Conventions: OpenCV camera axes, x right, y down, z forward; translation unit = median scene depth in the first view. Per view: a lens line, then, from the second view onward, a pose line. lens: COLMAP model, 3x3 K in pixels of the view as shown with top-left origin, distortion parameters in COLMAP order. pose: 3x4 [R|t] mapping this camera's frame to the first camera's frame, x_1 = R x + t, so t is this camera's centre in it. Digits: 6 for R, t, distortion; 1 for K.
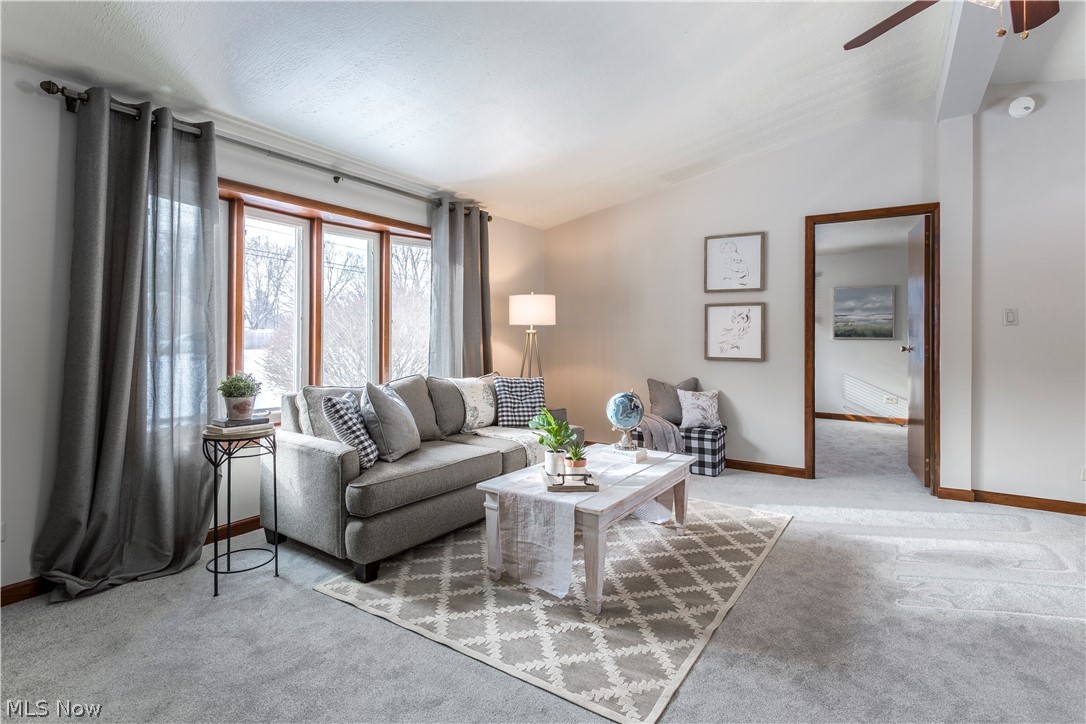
lens RADIAL K [[520.9, 0, 515.5], [0, 520.9, 332.2], [0, 0, 1]] dist [0.002482, -0.000162]
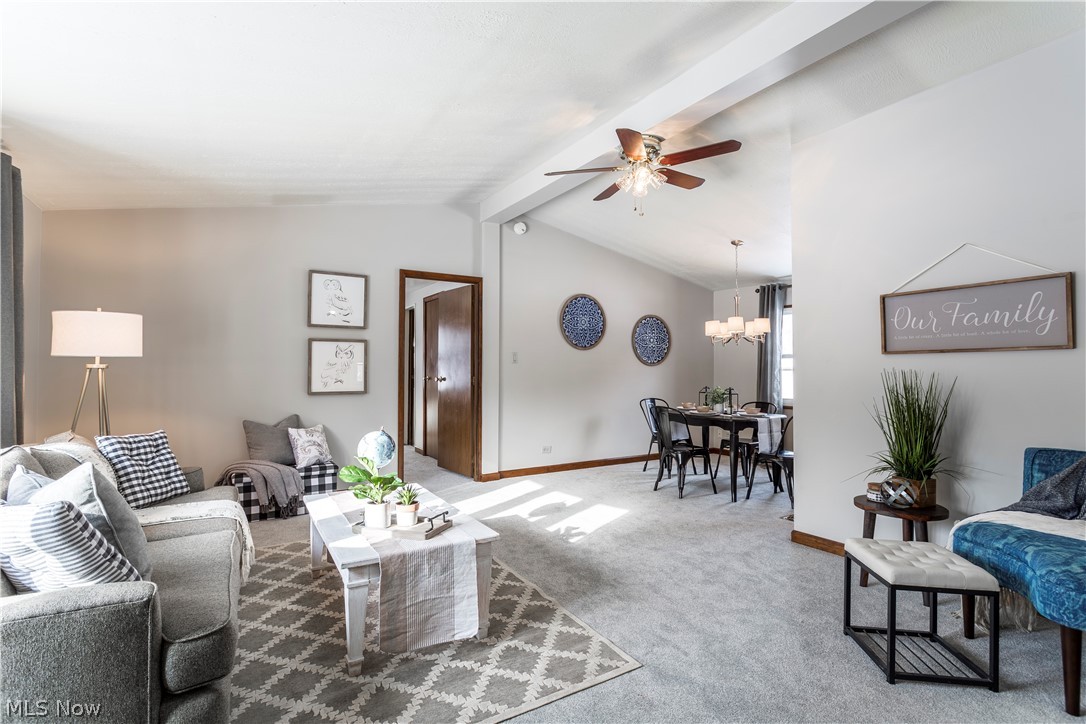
lens RADIAL K [[520.9, 0, 526.5], [0, 520.9, 359.9], [0, 0, 1]] dist [0.002482, -0.000162]
pose [[0.425430, 0.011504, 0.904918, -0.472444], [-0.003154, 0.999932, -0.011229, -0.004809], [-0.904986, 0.001923, 0.425437, 0.292017]]
